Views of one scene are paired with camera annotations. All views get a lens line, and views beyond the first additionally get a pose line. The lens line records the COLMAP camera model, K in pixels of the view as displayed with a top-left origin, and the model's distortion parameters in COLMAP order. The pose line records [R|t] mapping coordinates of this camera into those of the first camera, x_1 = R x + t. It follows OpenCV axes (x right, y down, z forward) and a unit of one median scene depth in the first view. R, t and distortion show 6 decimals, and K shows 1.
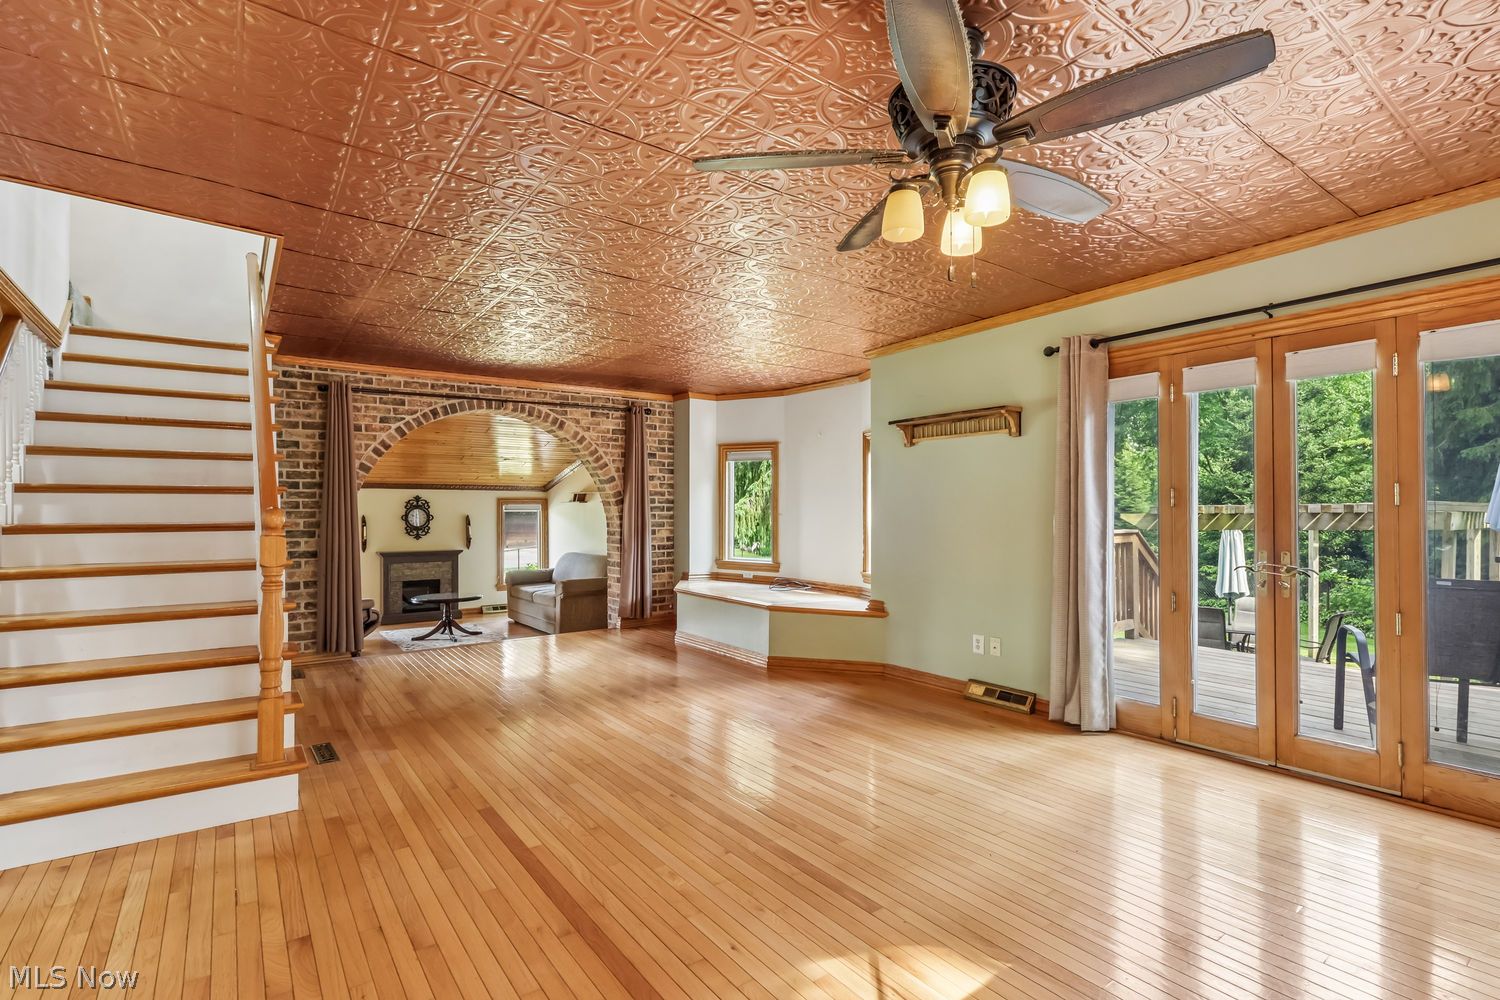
lens RADIAL K [[702.8, 0, 753.6], [0, 702.8, 509.0], [0, 0, 1]] dist [-0.005122, 0.000413]
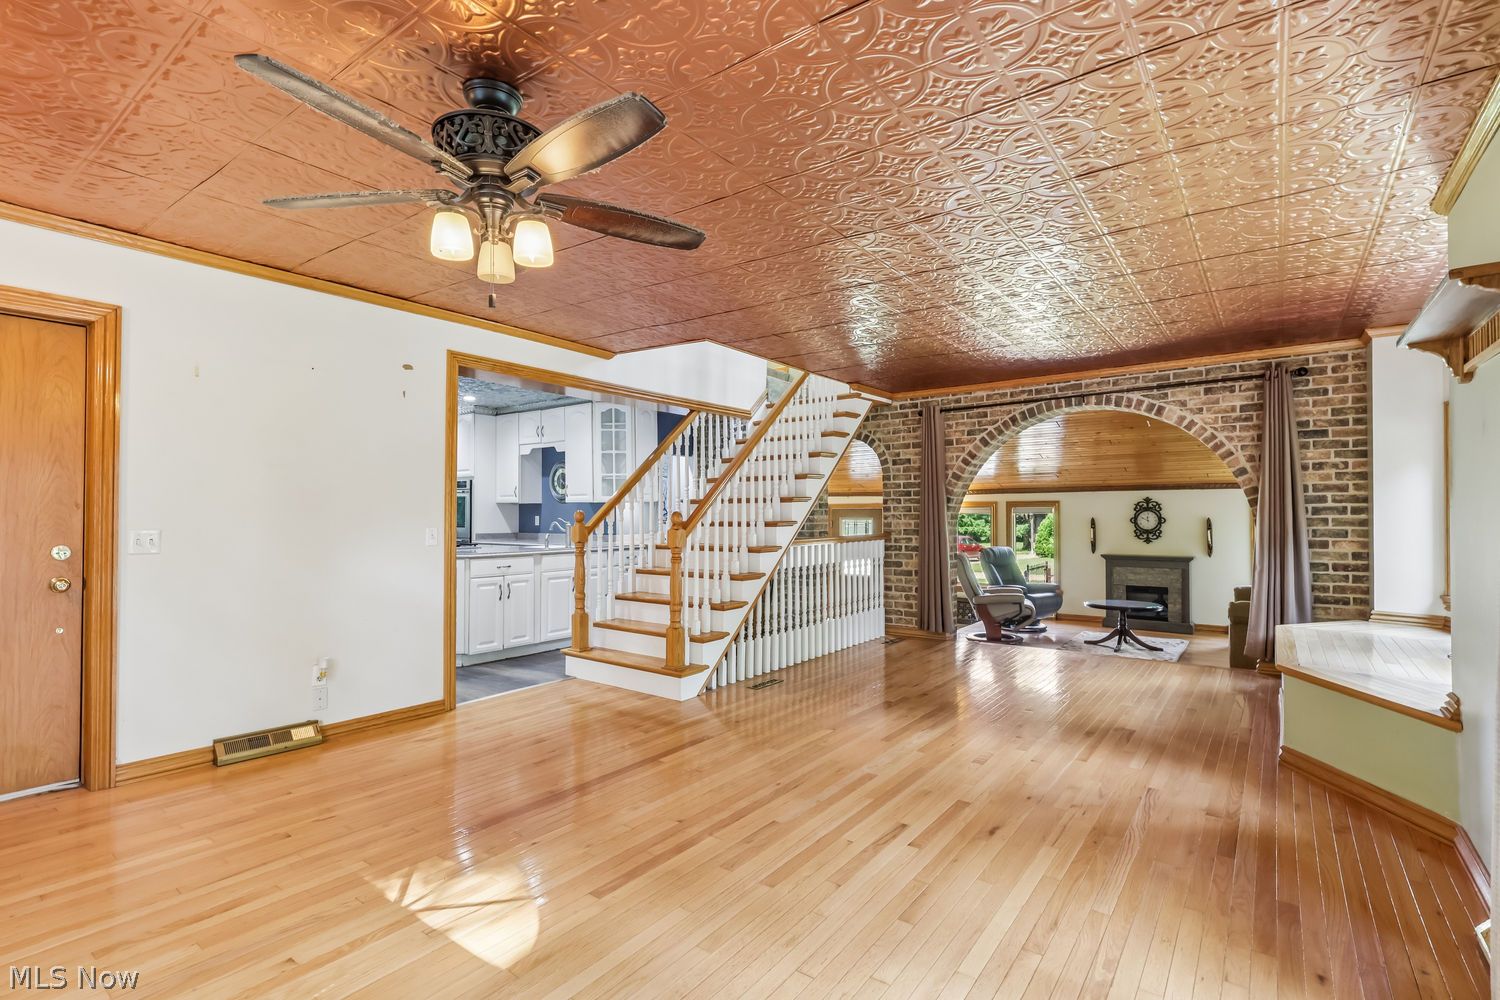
lens RADIAL K [[702.8, 0, 736.9], [0, 702.8, 506.3], [0, 0, 1]] dist [-0.005122, 0.000413]
pose [[0.275816, -0.009040, -0.961168, 0.429950], [0.003299, 0.999959, -0.008458, -0.000780], [0.961205, -0.000838, 0.275835, 0.314174]]
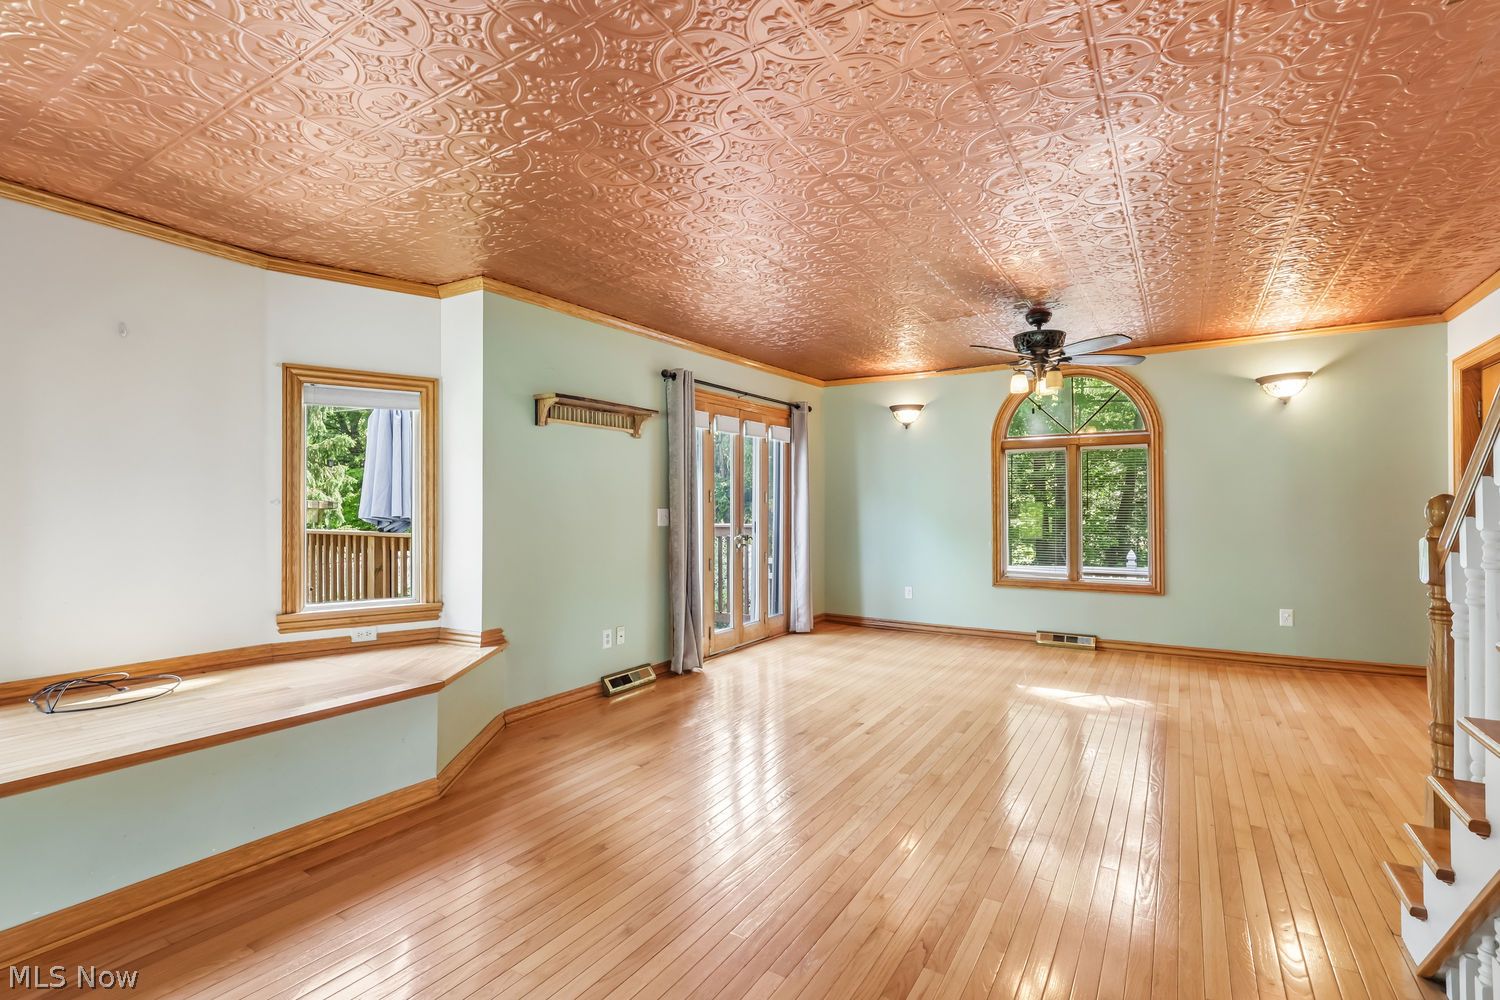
lens RADIAL K [[702.8, 0, 743.2], [0, 702.8, 500.7], [0, 0, 1]] dist [-0.005122, 0.000413]
pose [[-0.362147, 0.006645, 0.932097, -0.490824], [0.000615, 0.999976, -0.006890, 0.002706], [-0.932121, -0.001922, -0.362143, 0.854059]]
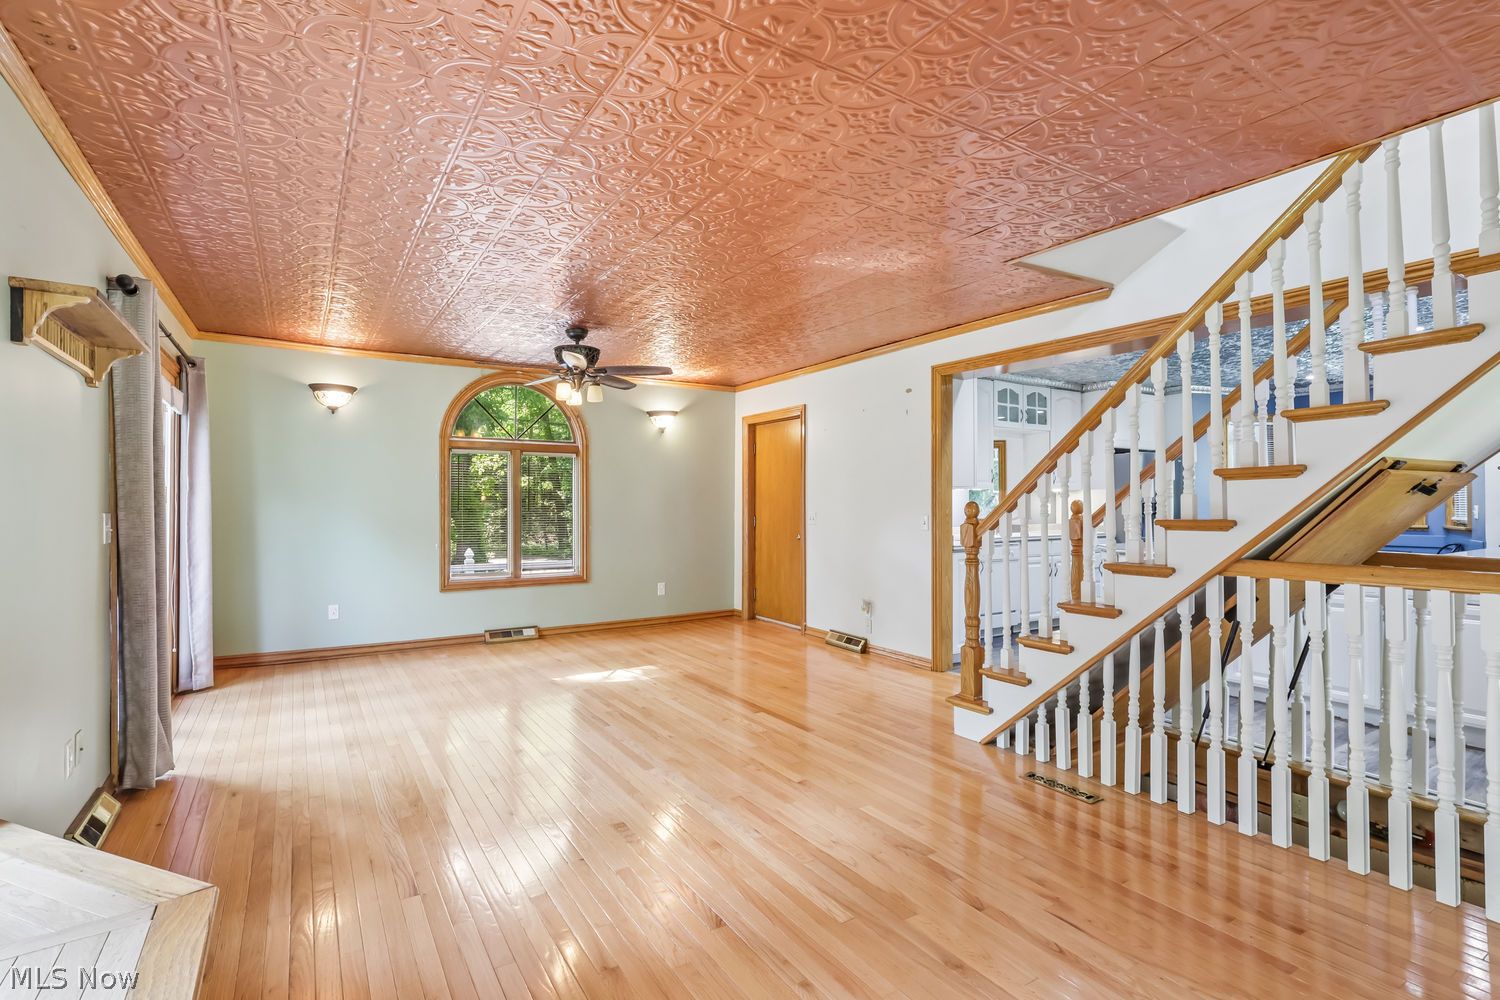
lens RADIAL K [[702.8, 0, 746.6], [0, 702.8, 497.3], [0, 0, 1]] dist [-0.005122, 0.000413]
pose [[-0.997771, 0.000226, 0.066734, -0.162288], [-0.000563, 0.999930, -0.011809, 0.001162], [-0.066732, -0.011820, -0.997701, 1.080601]]
